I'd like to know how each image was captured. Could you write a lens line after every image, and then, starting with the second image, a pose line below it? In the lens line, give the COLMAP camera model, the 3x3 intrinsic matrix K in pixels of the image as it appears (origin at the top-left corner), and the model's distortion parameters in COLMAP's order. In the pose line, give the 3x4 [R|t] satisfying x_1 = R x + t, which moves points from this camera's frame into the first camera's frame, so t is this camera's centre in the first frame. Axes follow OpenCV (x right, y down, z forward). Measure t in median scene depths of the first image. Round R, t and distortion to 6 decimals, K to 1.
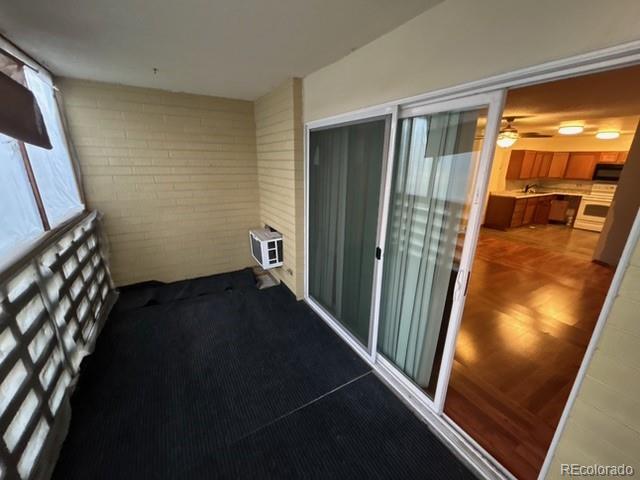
lens RADIAL K [[260.0, 0, 319.5], [0, 260.0, 238.4], [0, 0, 1]] dist [-0.000115, 0.000147]
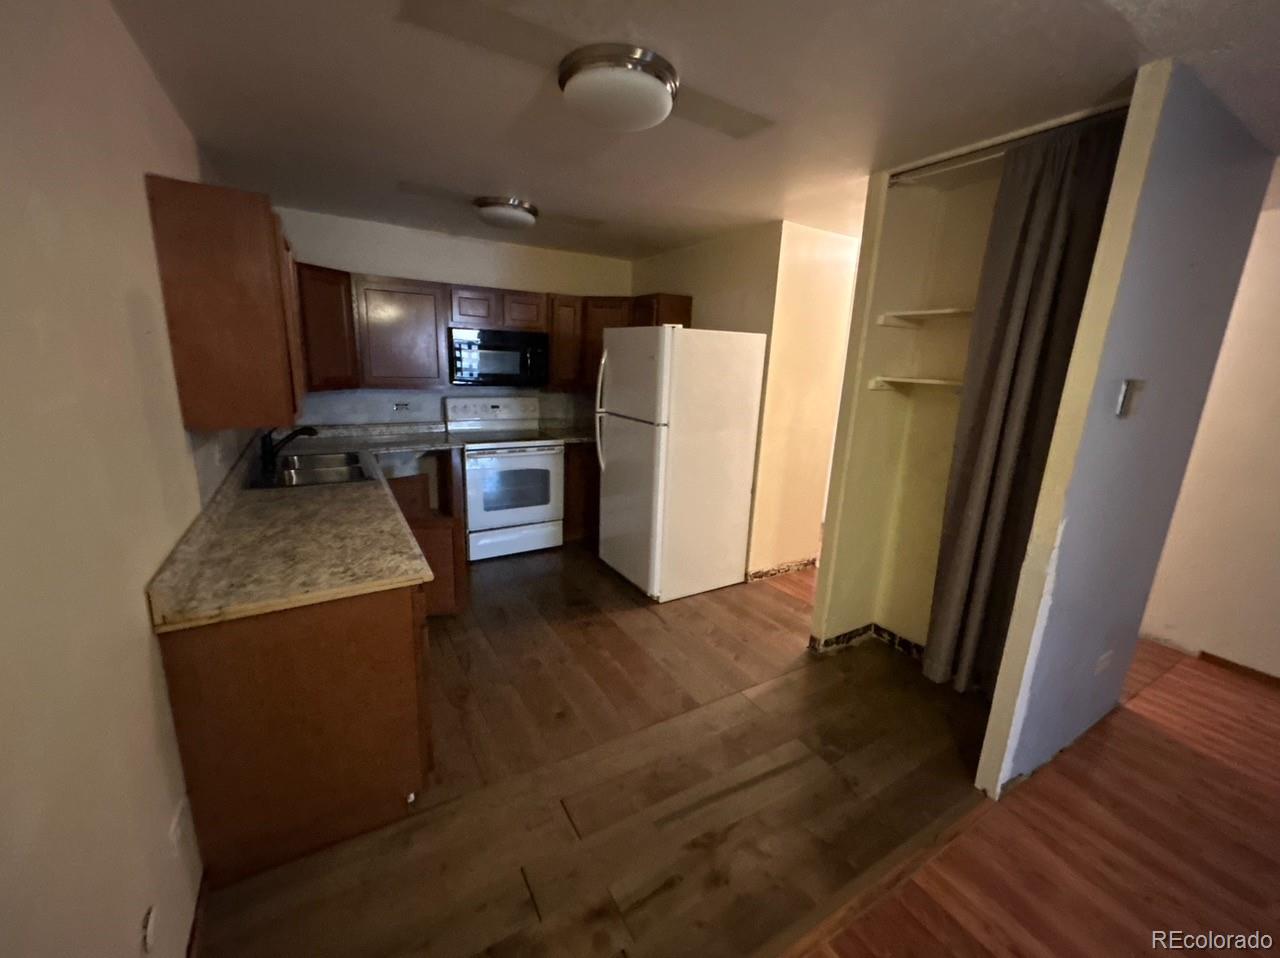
lens RADIAL K [[517.7, 0, 640.9], [0, 517.7, 475.5], [0, 0, 1]] dist [-0.000132, 0.000186]
pose [[-0.006040, -0.243447, 0.969895, 0.486461], [0.250196, 0.938696, 0.237174, -0.212327], [-0.968176, 0.244096, 0.055240, 0.789461]]
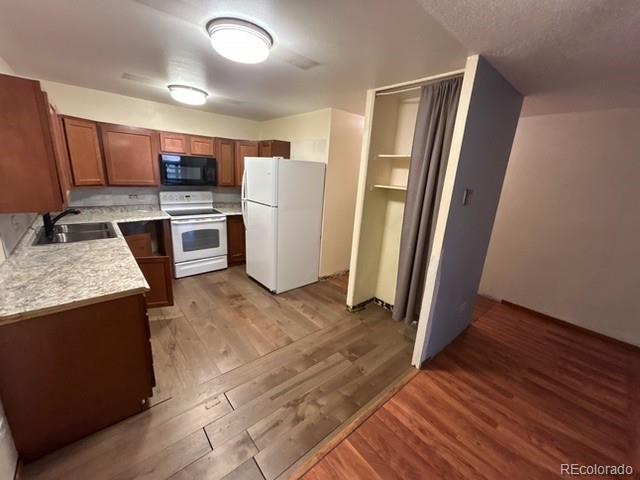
lens RADIAL K [[260.0, 0, 319.5], [0, 260.0, 238.4], [0, 0, 1]] dist [-0.000115, 0.000147]
pose [[-0.180674, -0.276146, 0.943981, 0.473562], [0.223212, 0.923220, 0.312794, -0.216232], [-0.957880, 0.267222, -0.105163, 0.774550]]
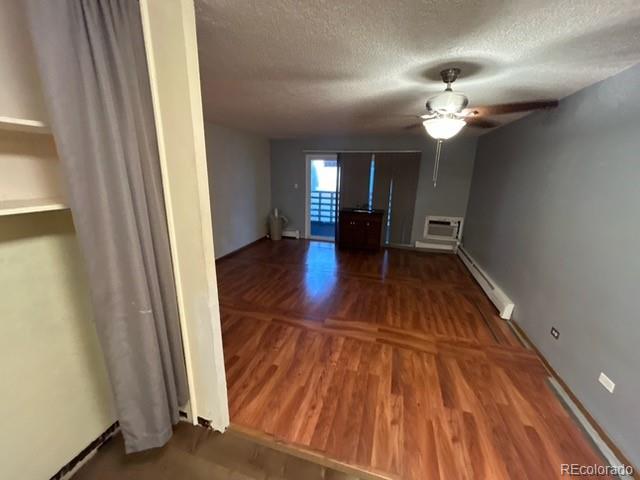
lens RADIAL K [[260.0, 0, 319.5], [0, 260.0, 238.4], [0, 0, 1]] dist [-0.000115, 0.000147]
pose [[-0.730858, 0.142356, -0.667519, 0.768678], [-0.226344, 0.872111, 0.433809, -0.222902], [0.643906, 0.468142, -0.605168, 0.789211]]
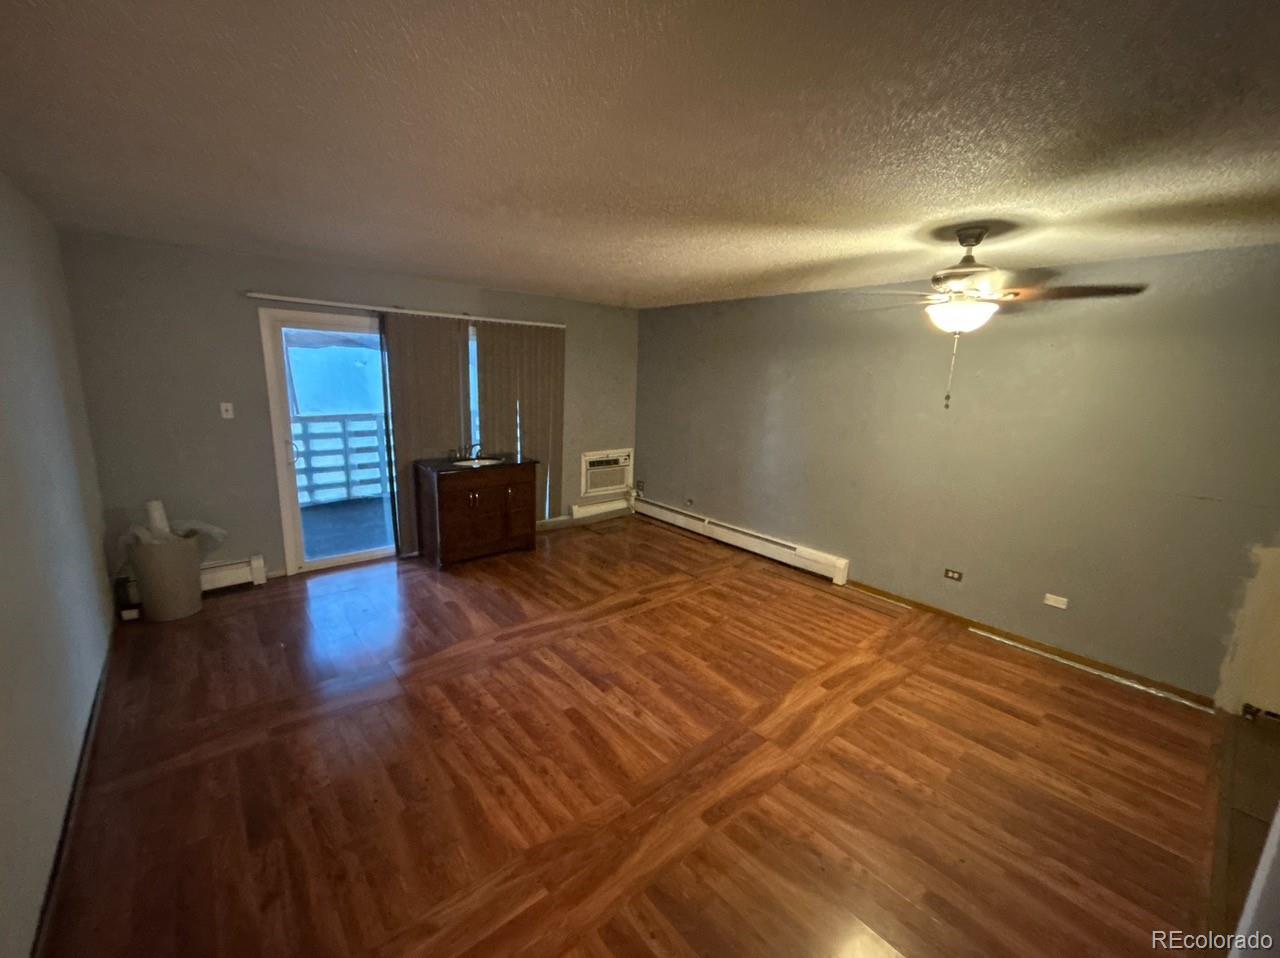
lens RADIAL K [[520.1, 0, 639.1], [0, 520.1, 475.7], [0, 0, 1]] dist [-0.000115, 0.000147]
pose [[0.174237, 0.187388, -0.966709, 0.792307], [-0.316592, 0.940263, 0.125200, -0.114245], [0.932422, 0.284238, 0.223154, 0.417893]]
